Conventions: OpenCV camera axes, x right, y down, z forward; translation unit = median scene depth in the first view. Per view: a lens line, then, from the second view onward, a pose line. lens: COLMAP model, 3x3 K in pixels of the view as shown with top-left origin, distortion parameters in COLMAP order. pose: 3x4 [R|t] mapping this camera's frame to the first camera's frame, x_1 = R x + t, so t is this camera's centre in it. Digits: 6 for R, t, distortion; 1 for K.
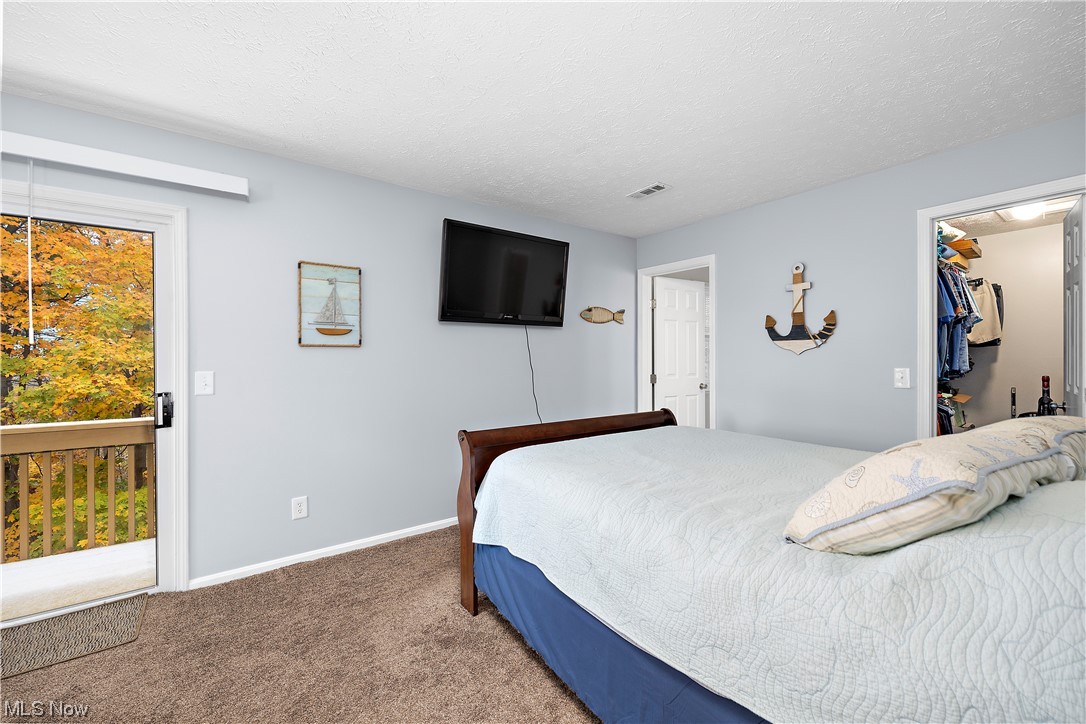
lens RADIAL K [[451.1, 0, 542.2], [0, 451.1, 354.8], [0, 0, 1]] dist [0.000172, -0.000312]
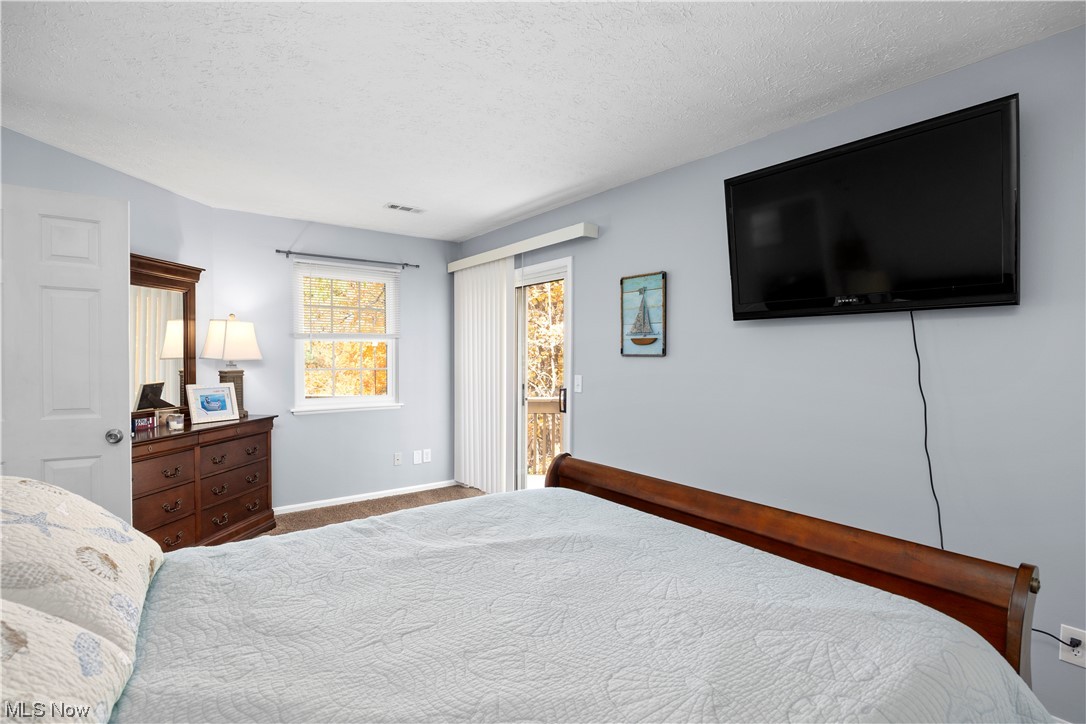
lens RADIAL K [[518.3, 0, 543.0], [0, 518.3, 362.0], [0, 0, 1]] dist [-0.000769, -0.000011]
pose [[0.001936, 0.013526, -0.999907, 0.695375], [-0.006193, 0.999890, 0.013513, -0.019751], [0.999979, 0.006166, 0.002020, 0.784056]]
